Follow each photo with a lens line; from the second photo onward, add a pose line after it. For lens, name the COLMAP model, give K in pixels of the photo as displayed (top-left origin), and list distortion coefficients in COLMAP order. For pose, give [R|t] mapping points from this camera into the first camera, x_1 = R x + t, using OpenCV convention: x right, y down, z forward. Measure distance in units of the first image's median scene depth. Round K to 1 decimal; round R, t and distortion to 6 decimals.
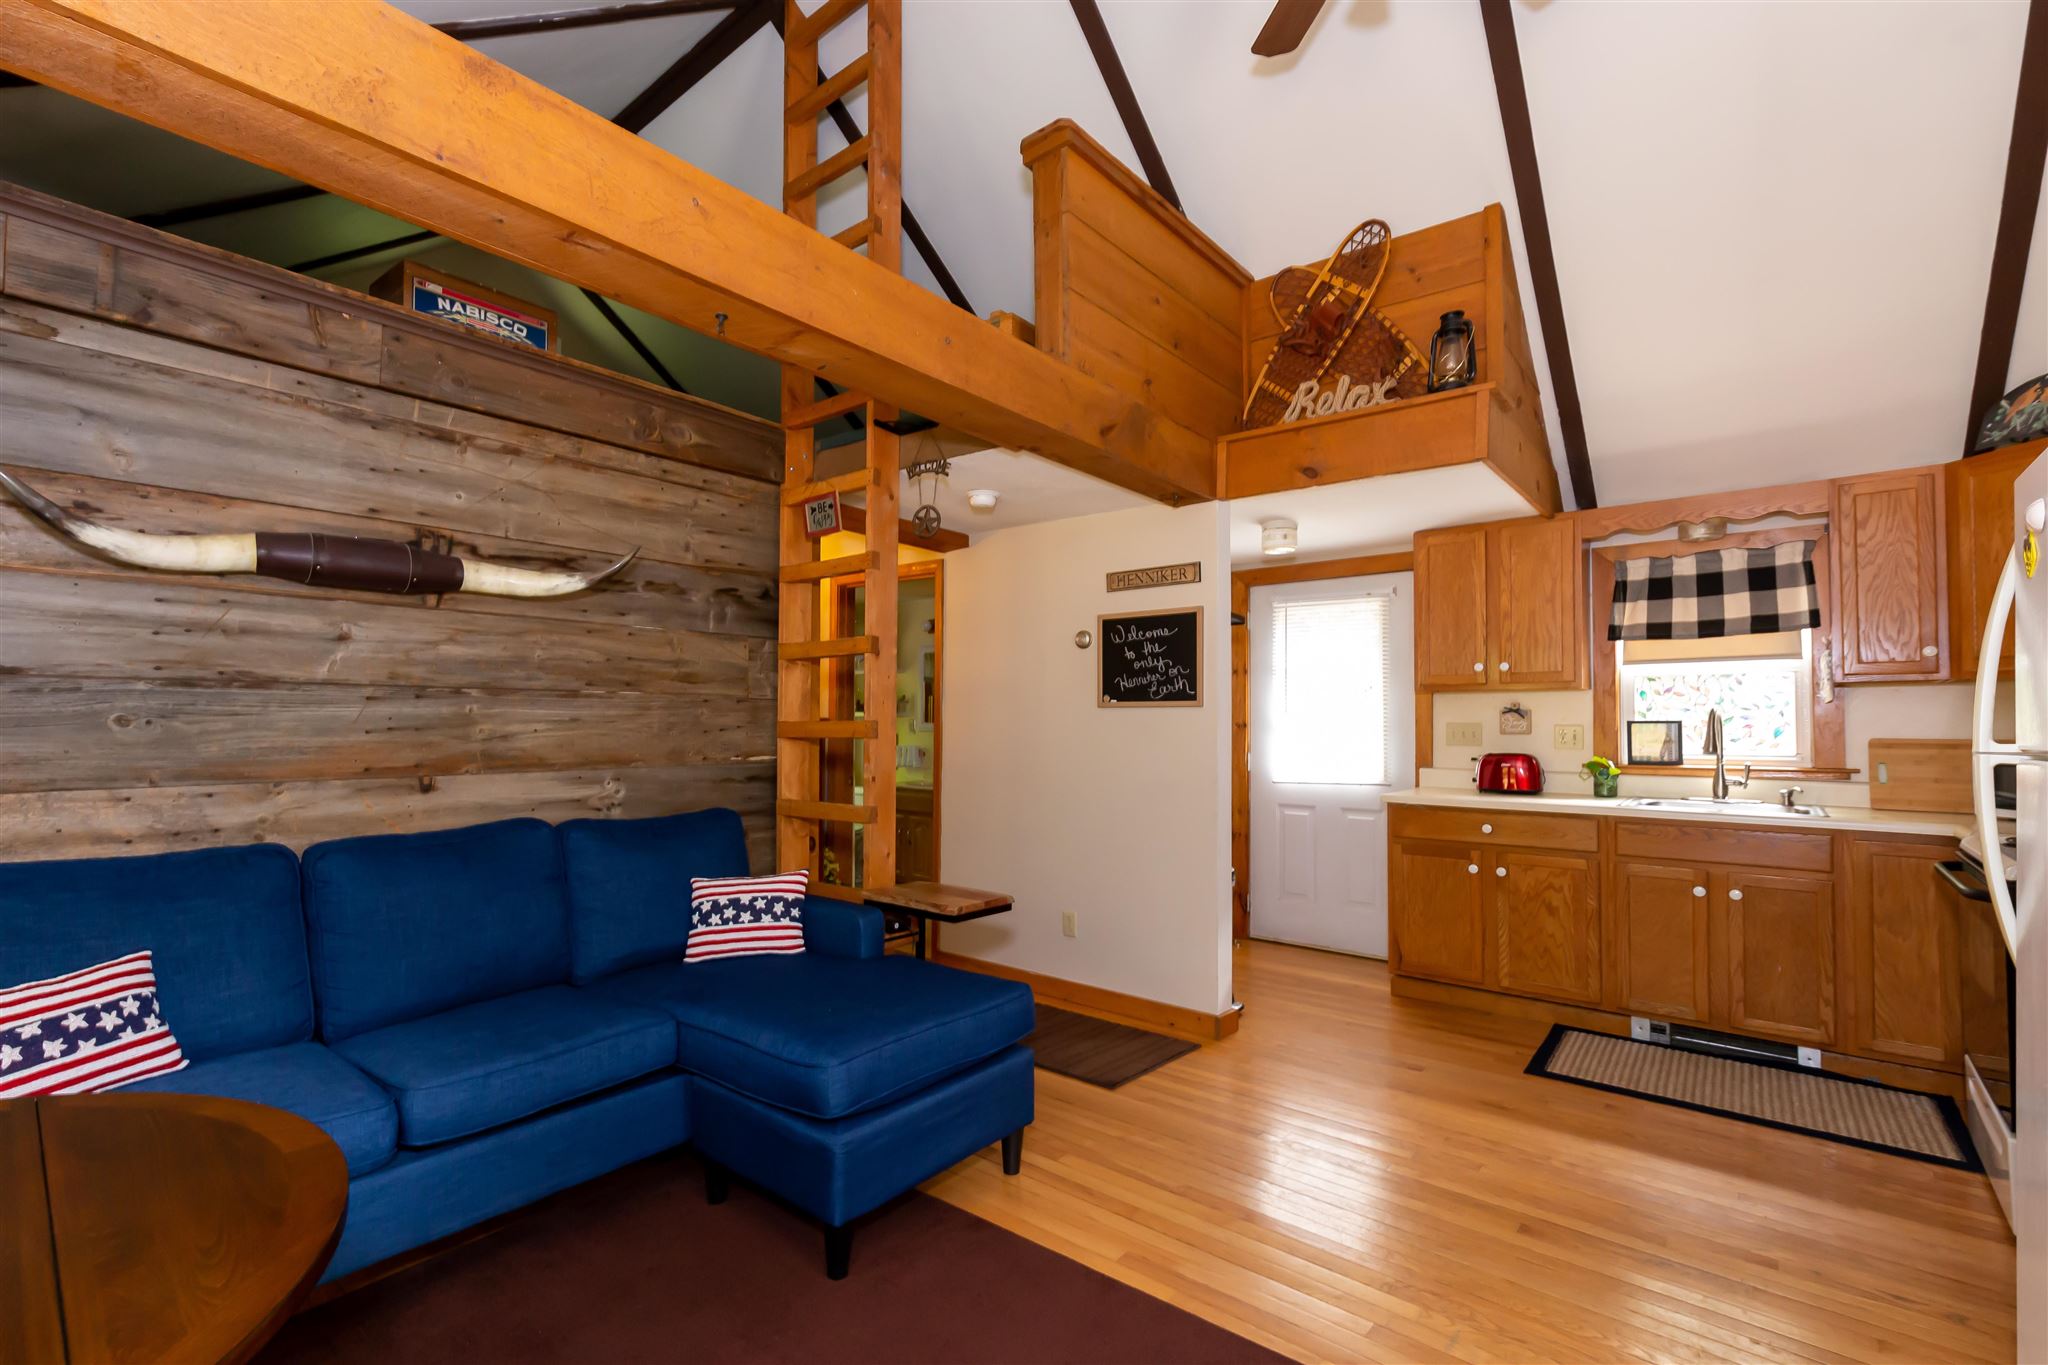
lens RADIAL K [[903.8, 0, 1024.4], [0, 903.8, 702.1], [0, 0, 1]] dist [0.001572, 0.000152]
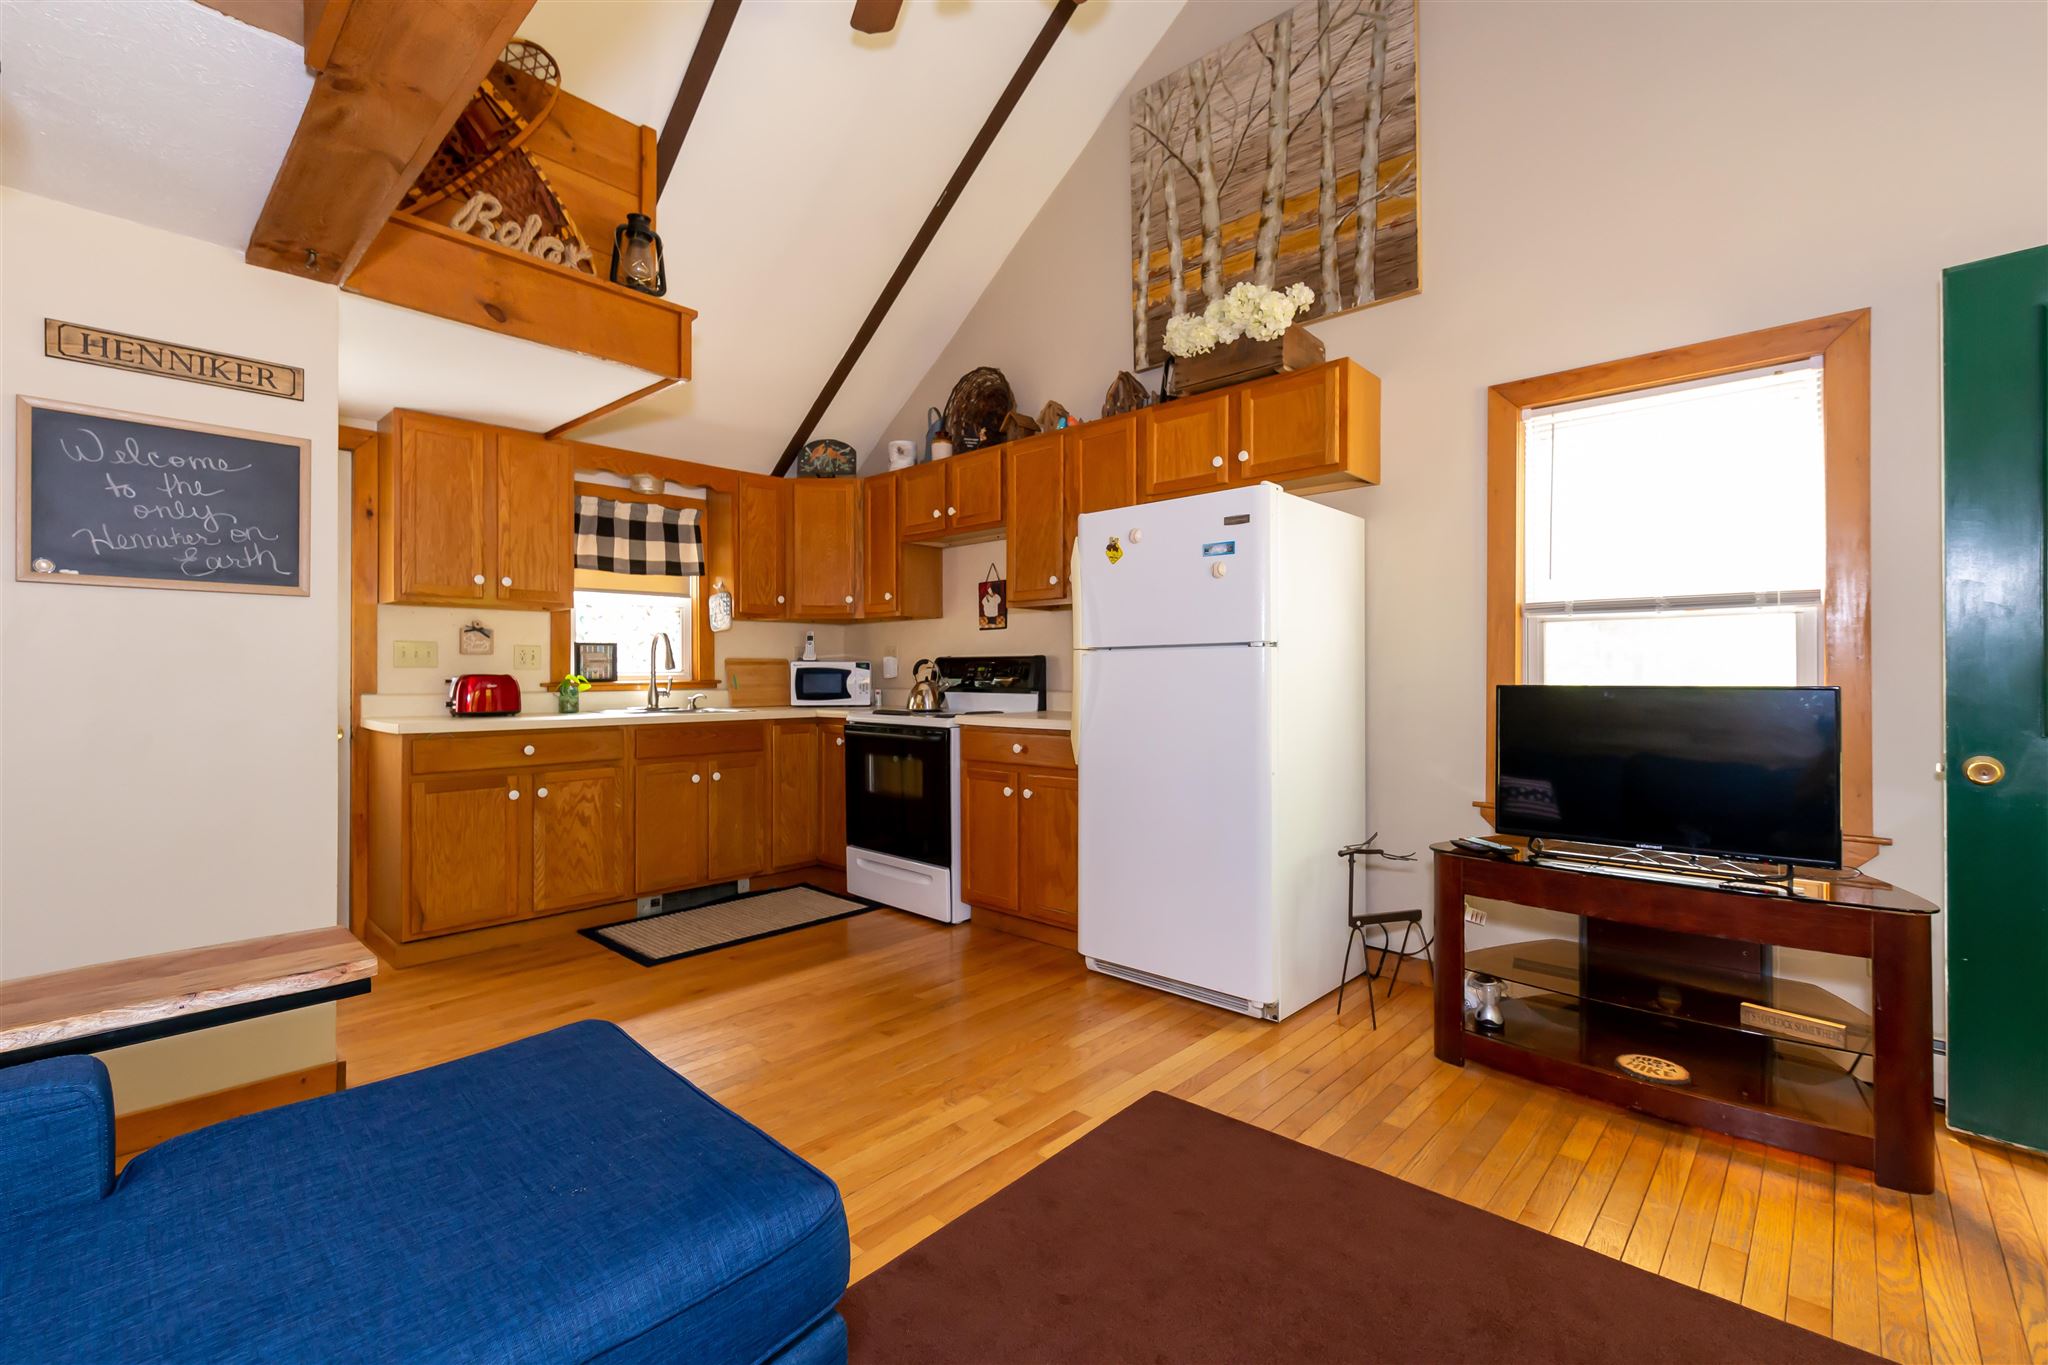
lens RADIAL K [[877.0, 0, 994.0], [0, 877.0, 670.7], [0, 0, 1]] dist [0.001661, 0.000114]
pose [[0.074639, -0.000230, 0.997211, -0.376511], [-0.022165, 0.999753, 0.001889, 0.044331], [-0.996964, -0.022245, 0.074616, 0.448174]]
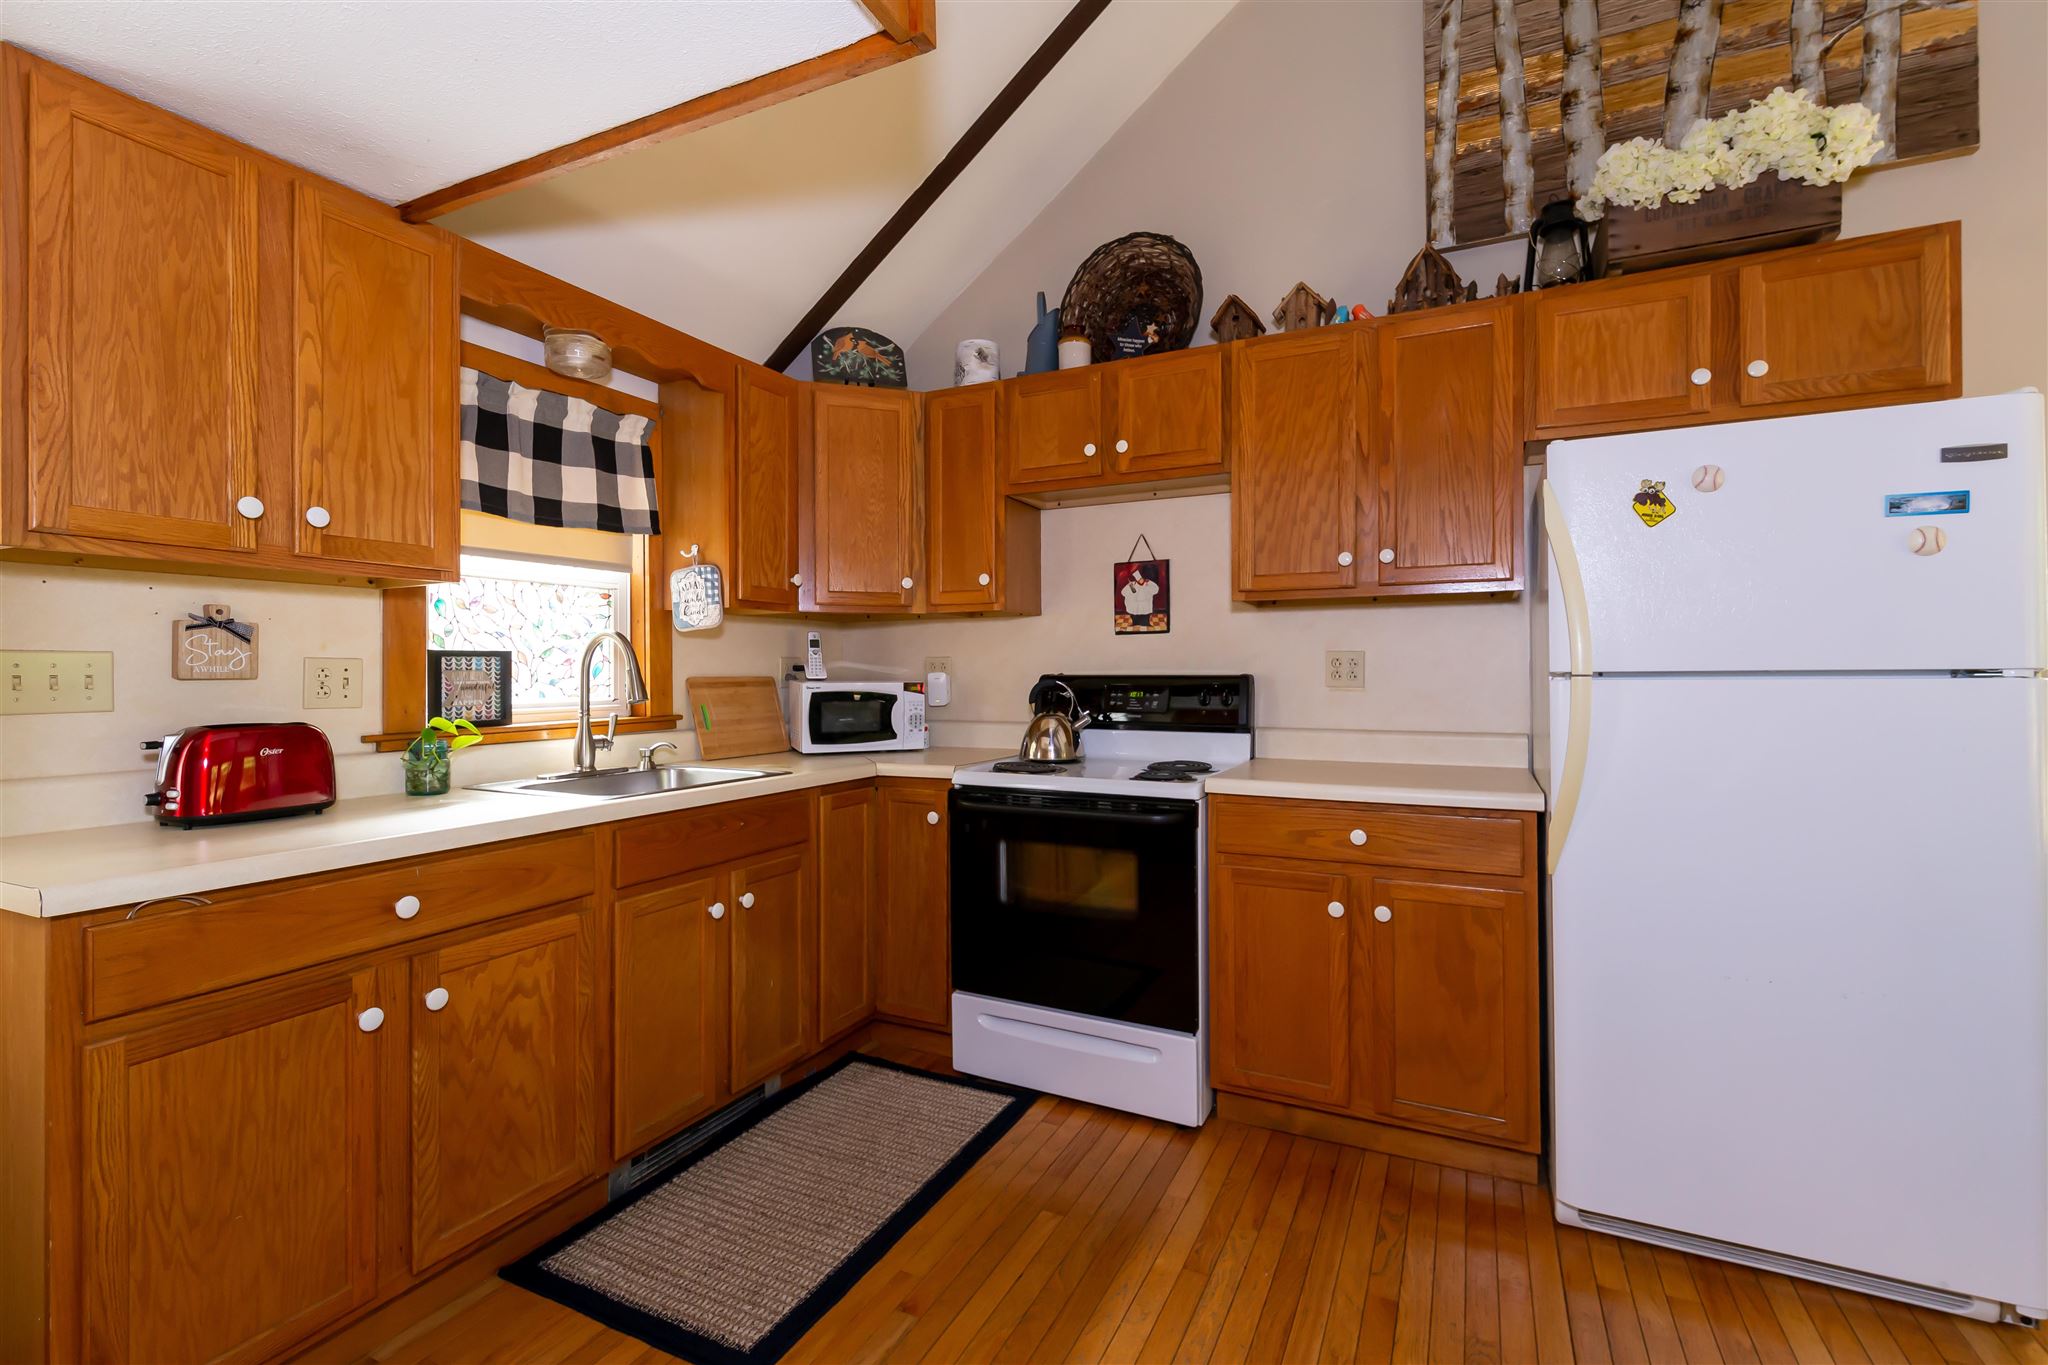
lens RADIAL K [[894.6, 0, 1026.1], [0, 894.6, 670.2], [0, 0, 1]] dist [-0.000912, -0.001167]
pose [[-0.230117, 0.000759, 0.973163, 0.054227], [-0.020370, 0.999777, -0.005596, 0.029859], [-0.972950, -0.021111, -0.230051, 0.829322]]
